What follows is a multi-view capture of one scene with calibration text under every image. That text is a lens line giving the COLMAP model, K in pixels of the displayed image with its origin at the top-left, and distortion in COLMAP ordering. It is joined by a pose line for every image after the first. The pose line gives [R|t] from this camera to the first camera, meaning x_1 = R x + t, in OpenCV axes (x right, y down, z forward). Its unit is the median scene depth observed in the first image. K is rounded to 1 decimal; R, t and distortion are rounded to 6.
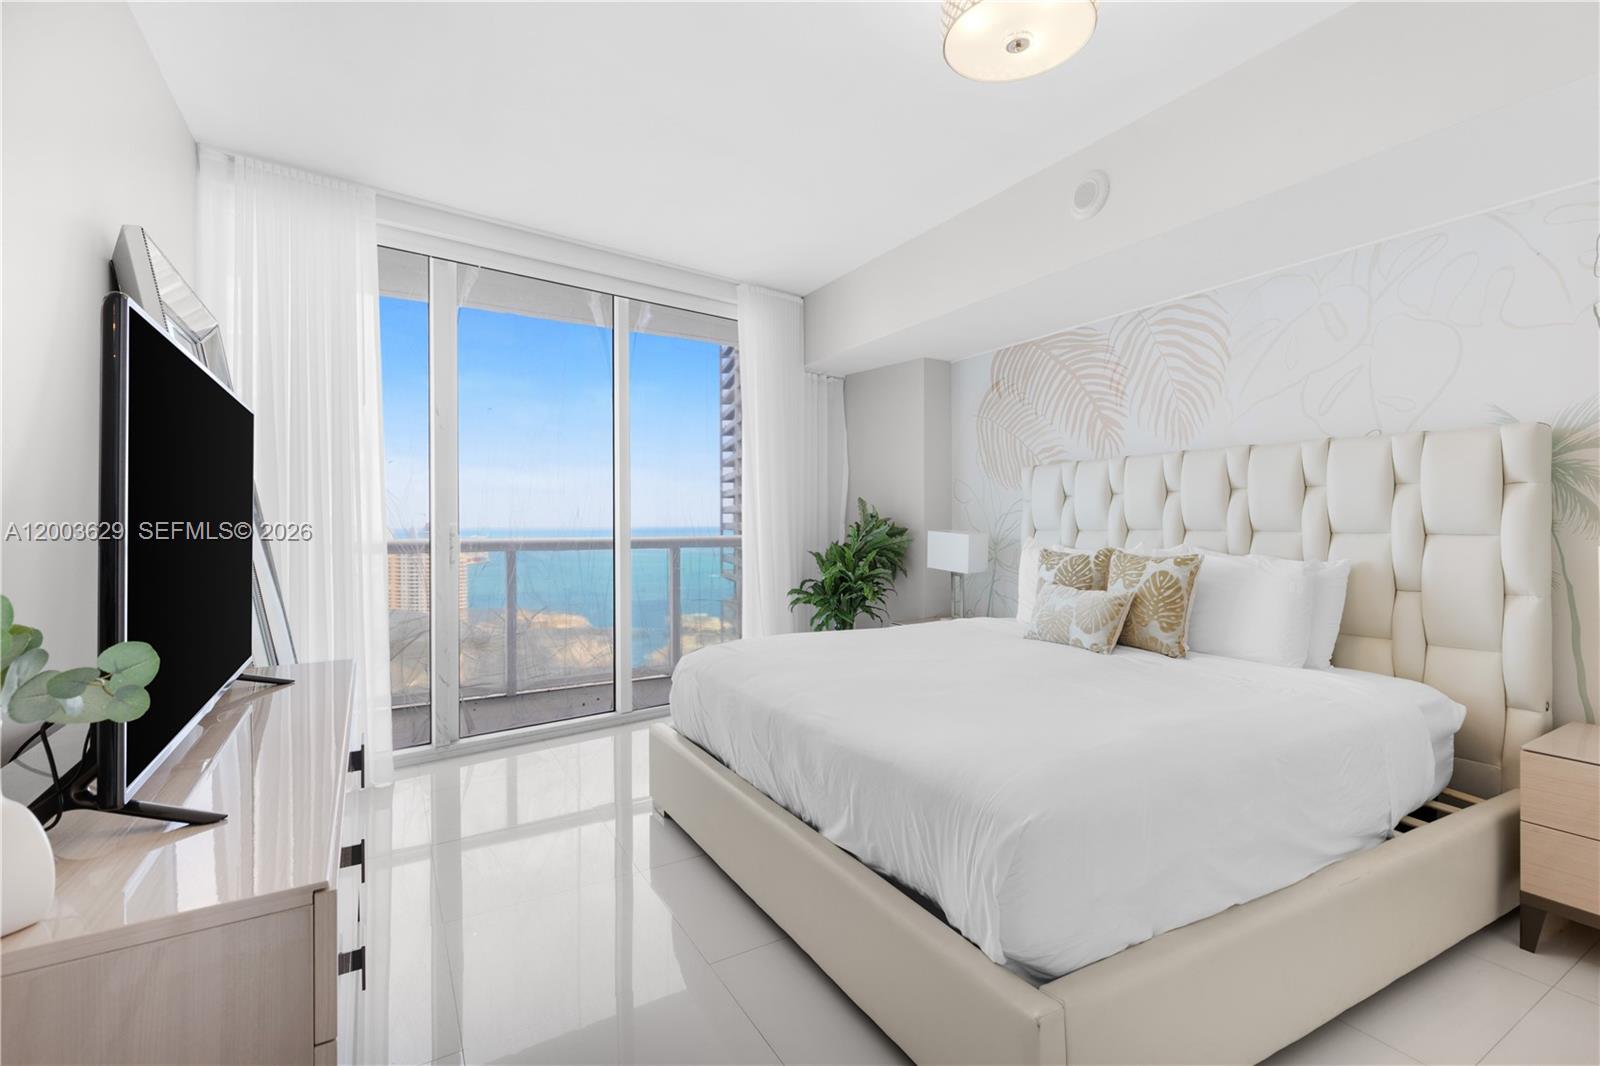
lens RADIAL K [[718.9, 0, 809.7], [0, 718.9, 526.0], [0, 0, 1]] dist [0.012495, -0.004470]
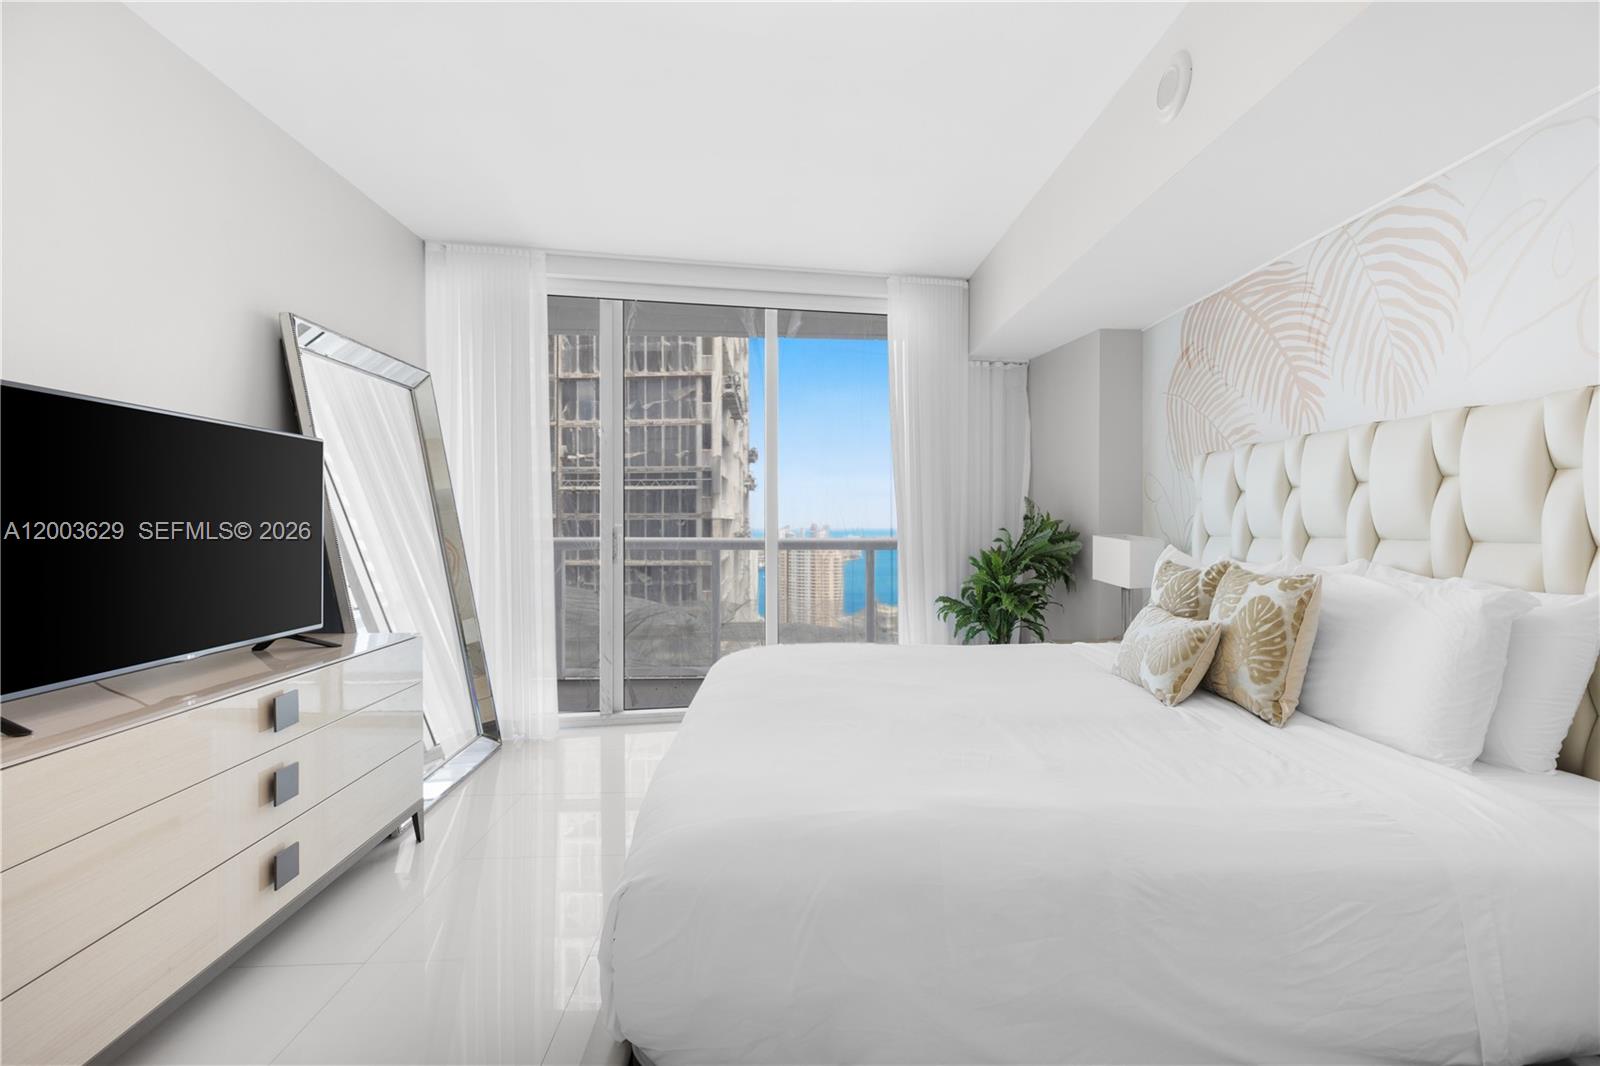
lens RADIAL K [[713.4, 0, 807.2], [0, 713.4, 526.5], [0, 0, 1]] dist [0.010109, -0.000686]
pose [[0.879322, 0.005809, -0.476193, 0.348322], [-0.006584, 0.999978, 0.000040, -0.002137], [0.476183, 0.003101, 0.879341, 0.142524]]
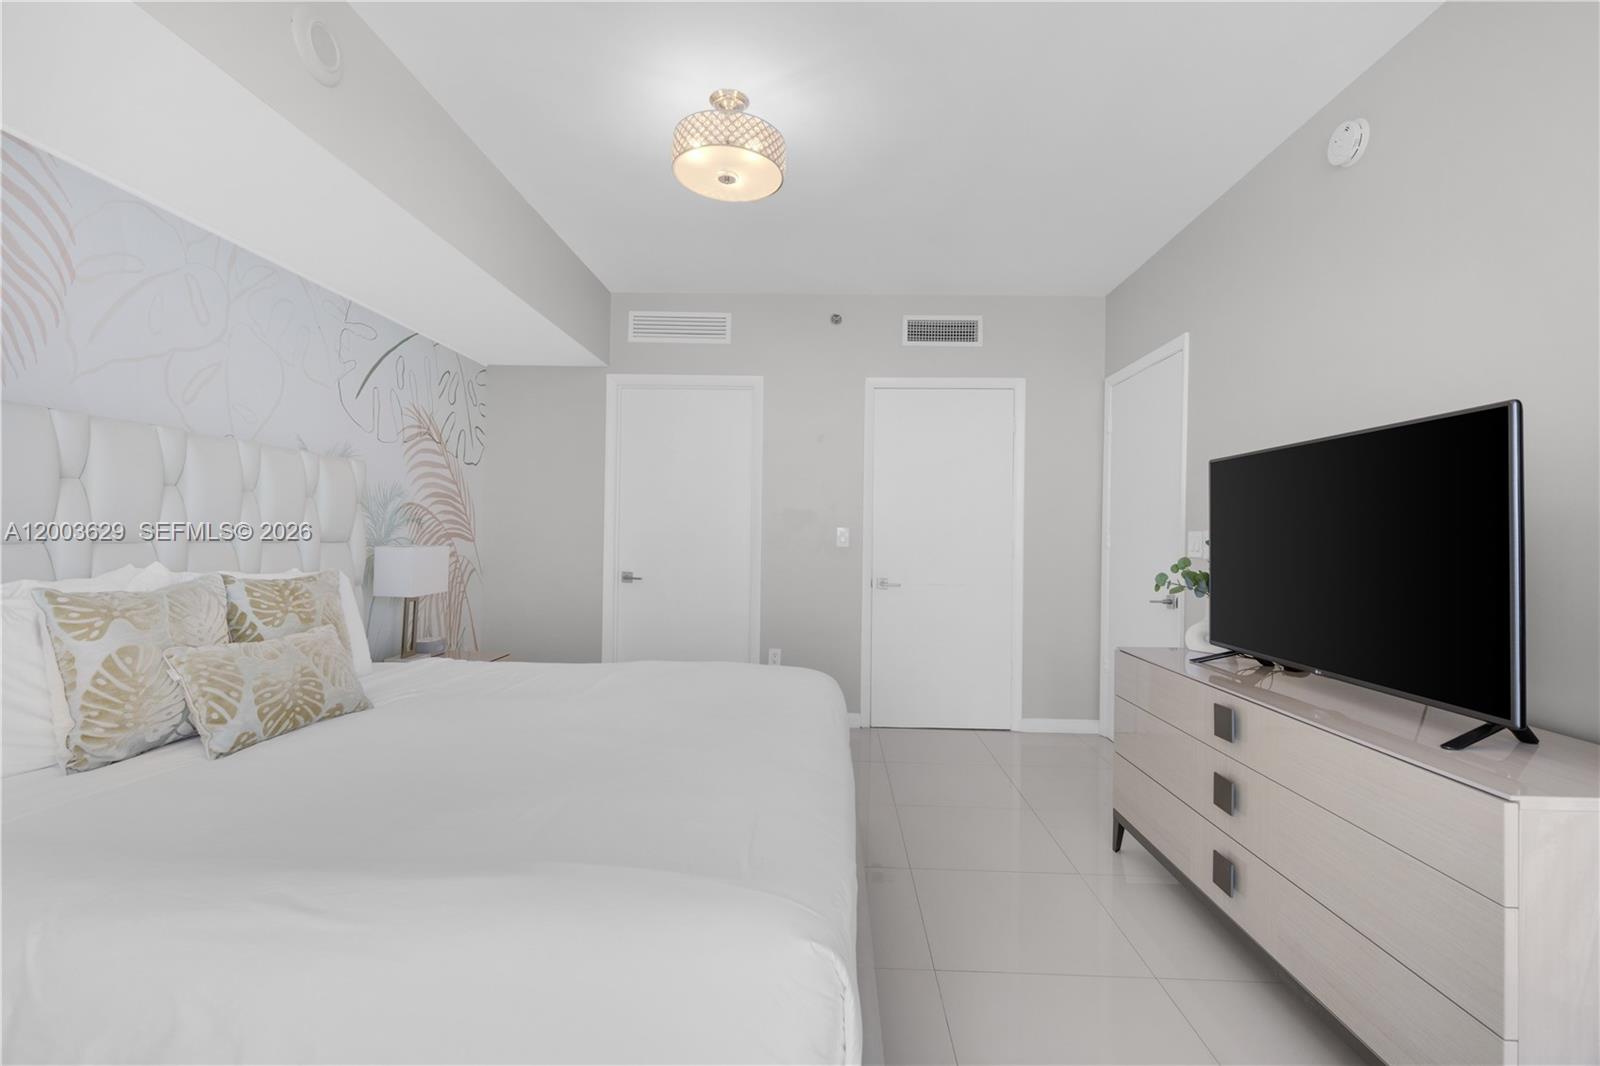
lens RADIAL K [[713.4, 0, 807.2], [0, 713.4, 526.5], [0, 0, 1]] dist [0.010109, -0.000686]
pose [[-0.841562, 0.002873, 0.540153, -0.304052], [-0.002381, 0.999956, -0.009027, -0.003462], [-0.540156, -0.008883, -0.841518, 1.114510]]
